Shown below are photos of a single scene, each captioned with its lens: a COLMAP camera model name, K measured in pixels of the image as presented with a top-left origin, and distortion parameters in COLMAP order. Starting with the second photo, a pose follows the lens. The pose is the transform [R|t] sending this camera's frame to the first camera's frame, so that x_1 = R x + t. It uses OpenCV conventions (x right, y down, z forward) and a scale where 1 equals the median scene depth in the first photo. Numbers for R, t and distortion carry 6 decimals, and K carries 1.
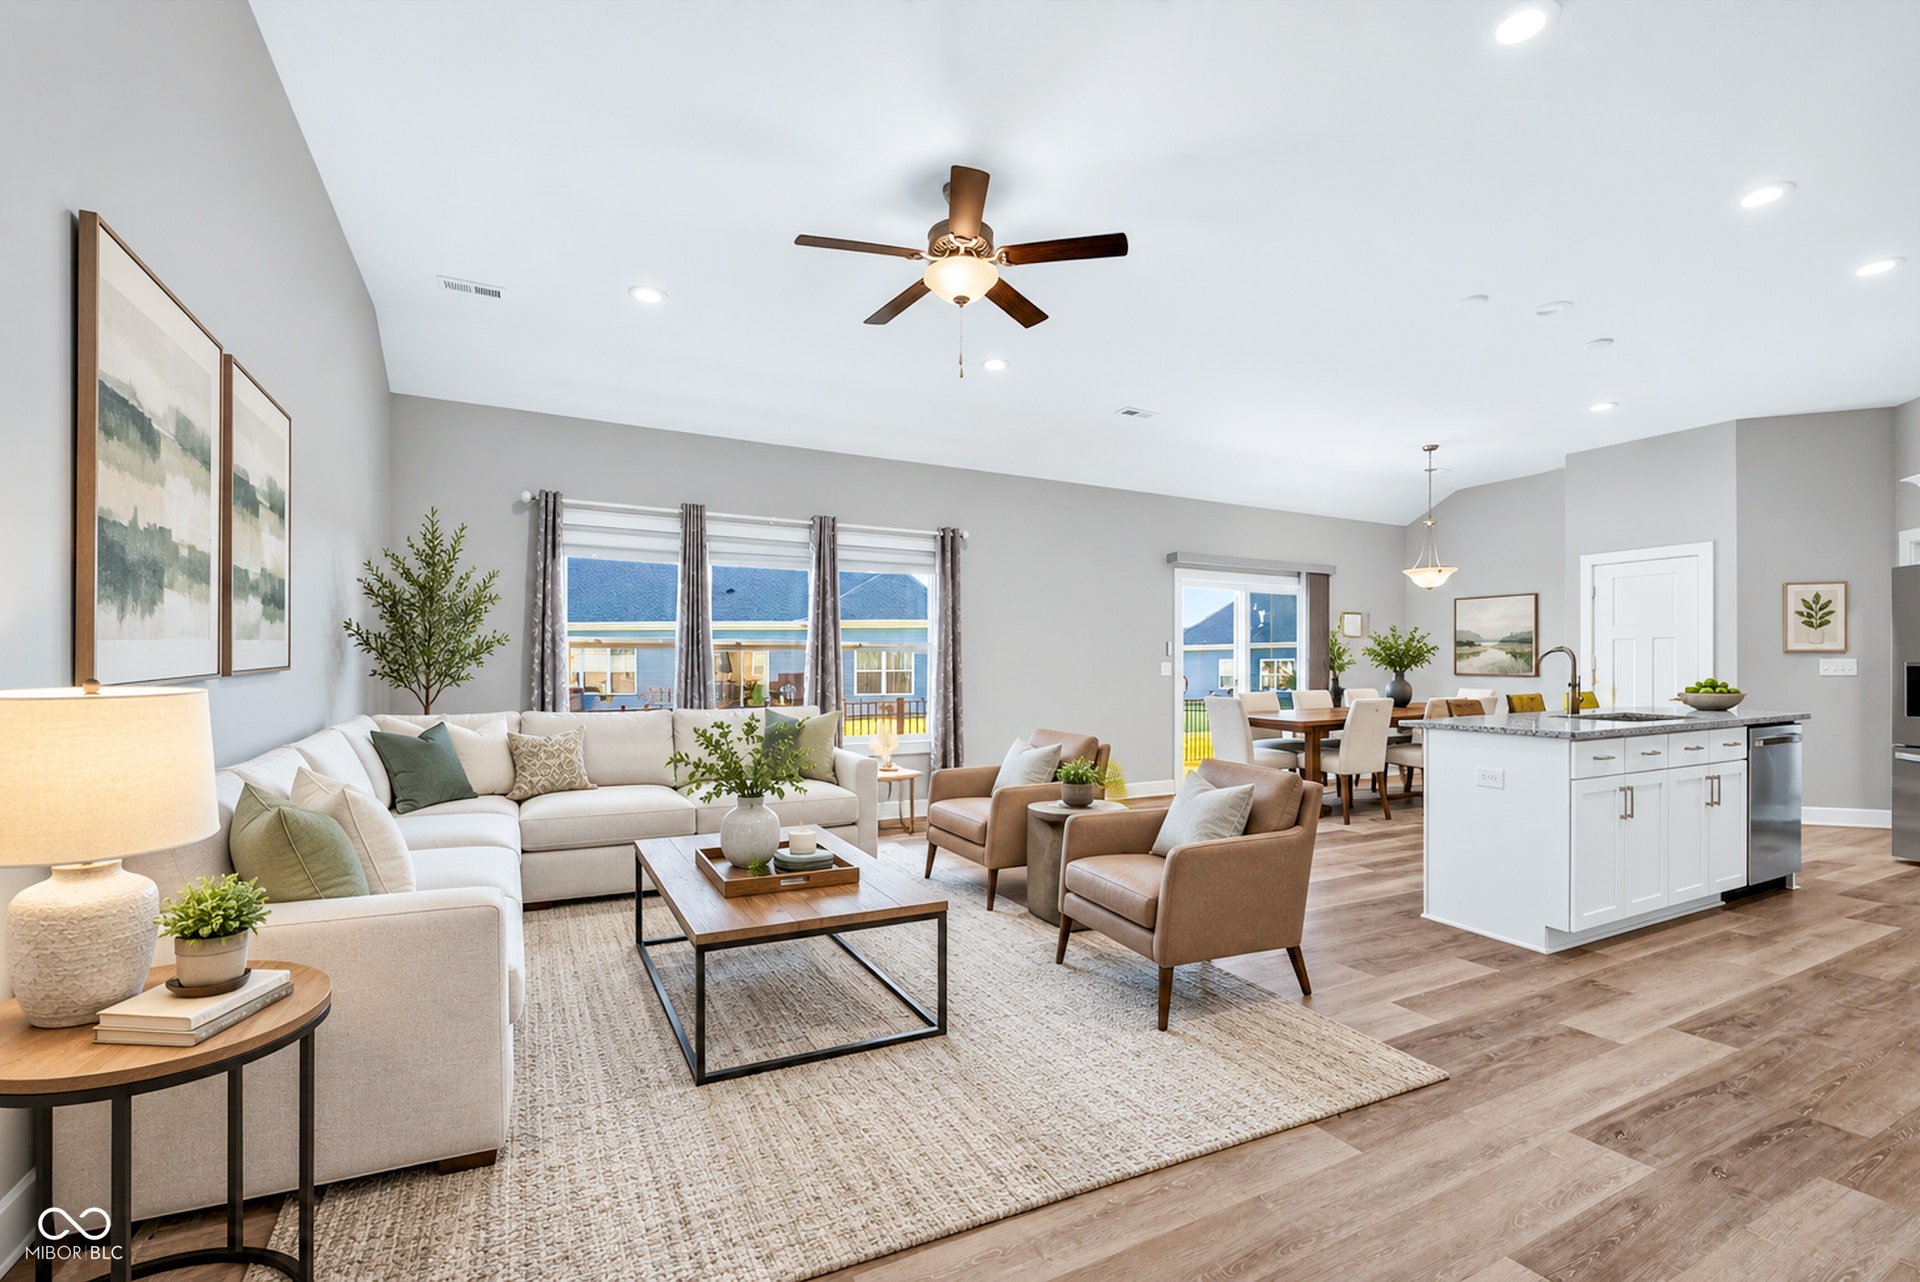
lens RADIAL K [[817.4, 0, 950.7], [0, 817.4, 669.7], [0, 0, 1]] dist [0.001465, -0.000006]
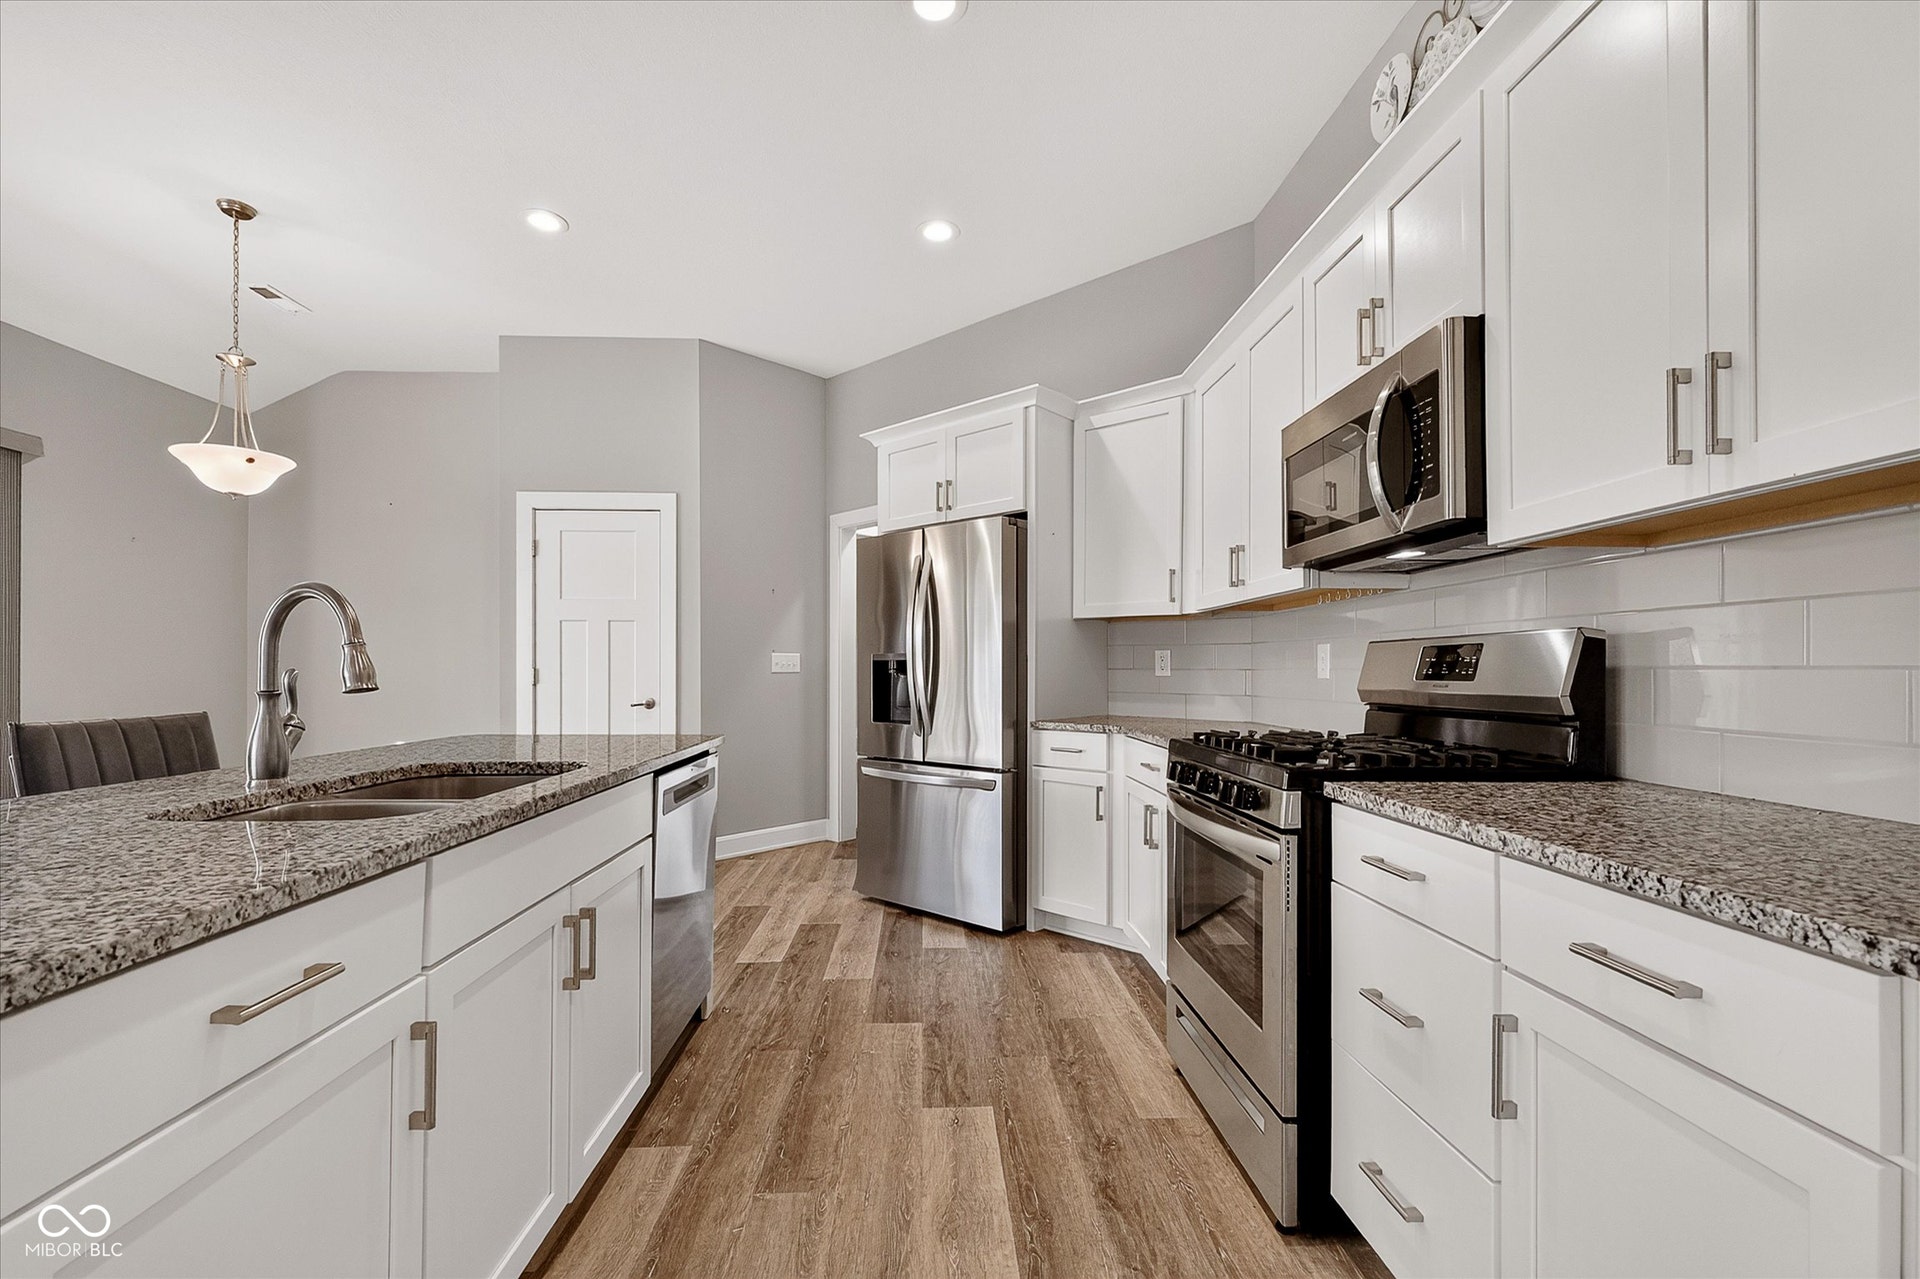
lens RADIAL K [[817.4, 0, 950.7], [0, 817.4, 668.2], [0, 0, 1]] dist [0.001465, -0.000006]
pose [[0.504044, 0.000144, 0.863678, 0.399042], [0.000297, 1.000000, -0.000341, 0.014886], [-0.863678, 0.000429, 0.504044, 0.388503]]
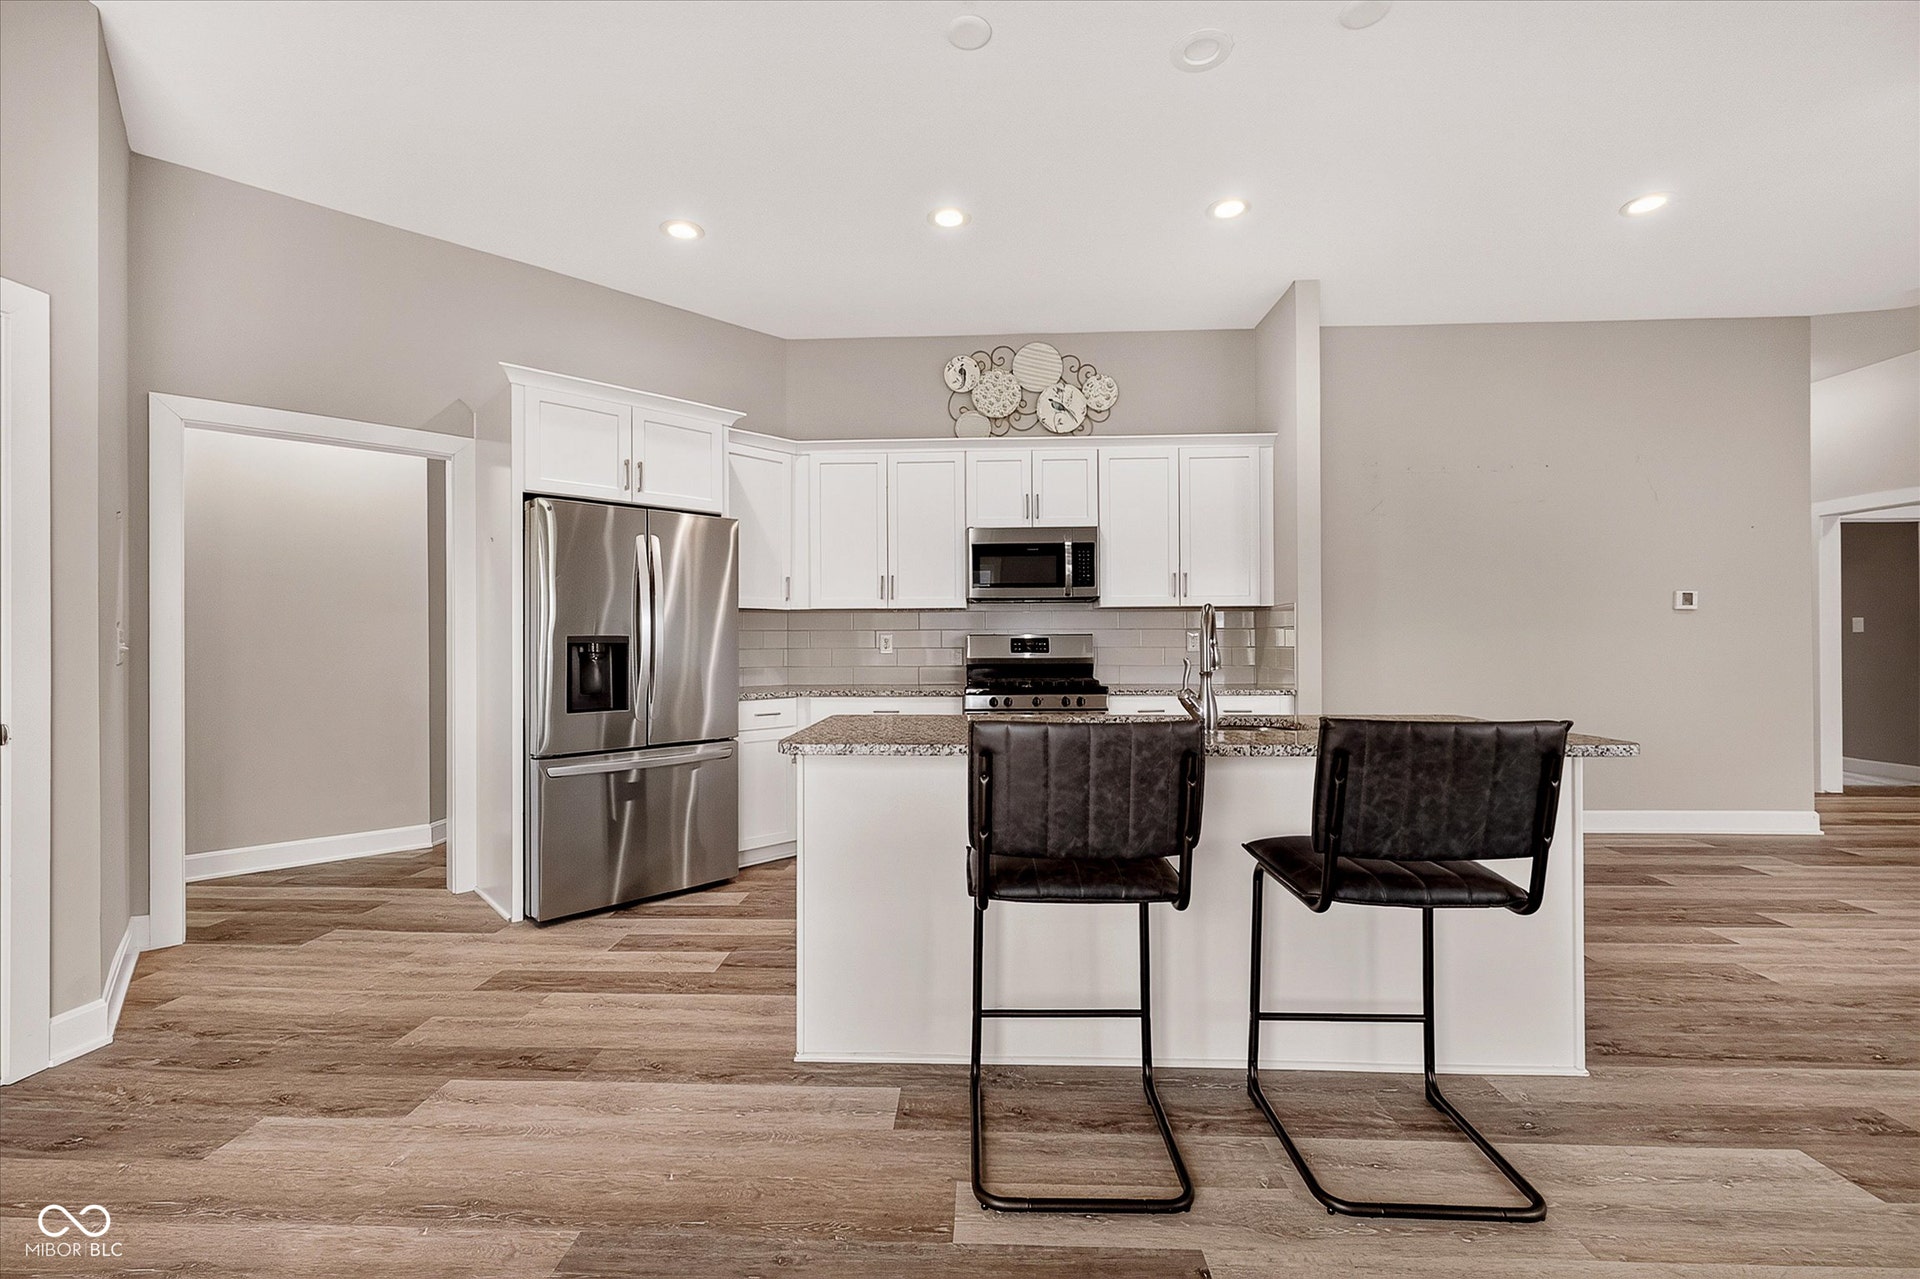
lens RADIAL K [[806.9, 0, 960.0], [0, 806.9, 639.5], [0, 0, 1]] dist [-0.000780, -0.000138]
pose [[-0.825921, -0.000892, 0.563785, 0.390013], [0.000258, 0.999998, 0.001960, 0.004555], [-0.563785, 0.001764, -0.825919, 1.097563]]
